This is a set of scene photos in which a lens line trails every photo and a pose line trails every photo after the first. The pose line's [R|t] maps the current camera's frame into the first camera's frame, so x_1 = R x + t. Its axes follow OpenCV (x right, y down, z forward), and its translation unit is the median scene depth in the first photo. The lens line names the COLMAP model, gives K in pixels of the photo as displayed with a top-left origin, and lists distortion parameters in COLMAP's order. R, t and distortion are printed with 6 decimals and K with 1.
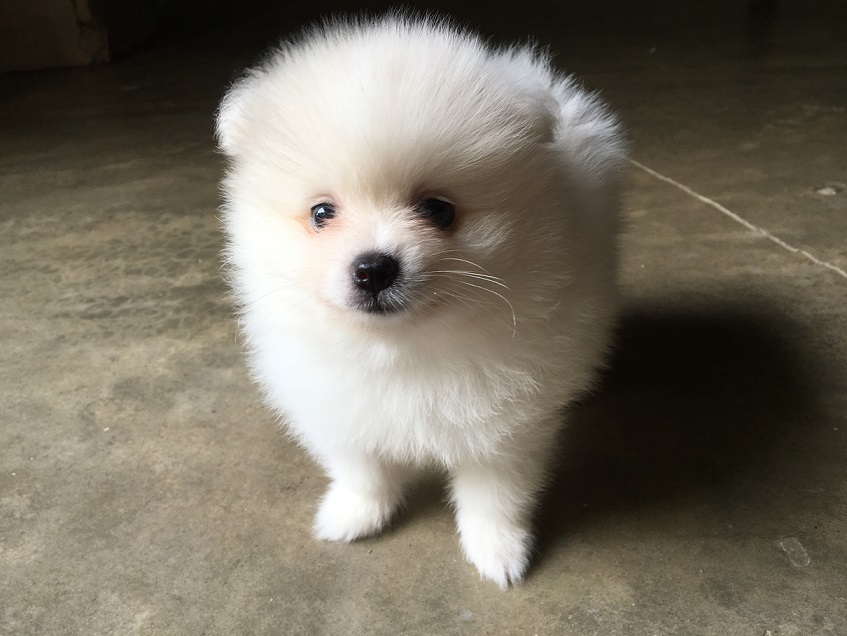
lens RADIAL K [[729.3, 0, 425.1], [0, 729.3, 326.5], [0, 0, 1]] dist [0.087653, -0.145069]
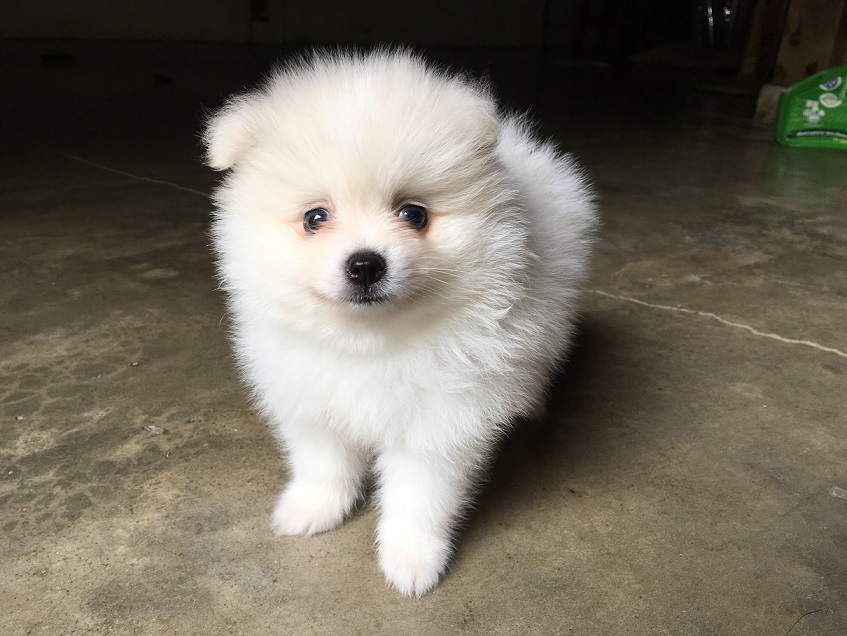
lens RADIAL K [[729.3, 0, 426.9], [0, 729.3, 315.6], [0, 0, 1]] dist [0.087653, -0.145069]
pose [[0.784330, -0.150064, 0.601919, -0.480453], [0.239313, 0.968386, -0.070410, -0.046637], [-0.572324, 0.199272, 0.795447, 0.215349]]
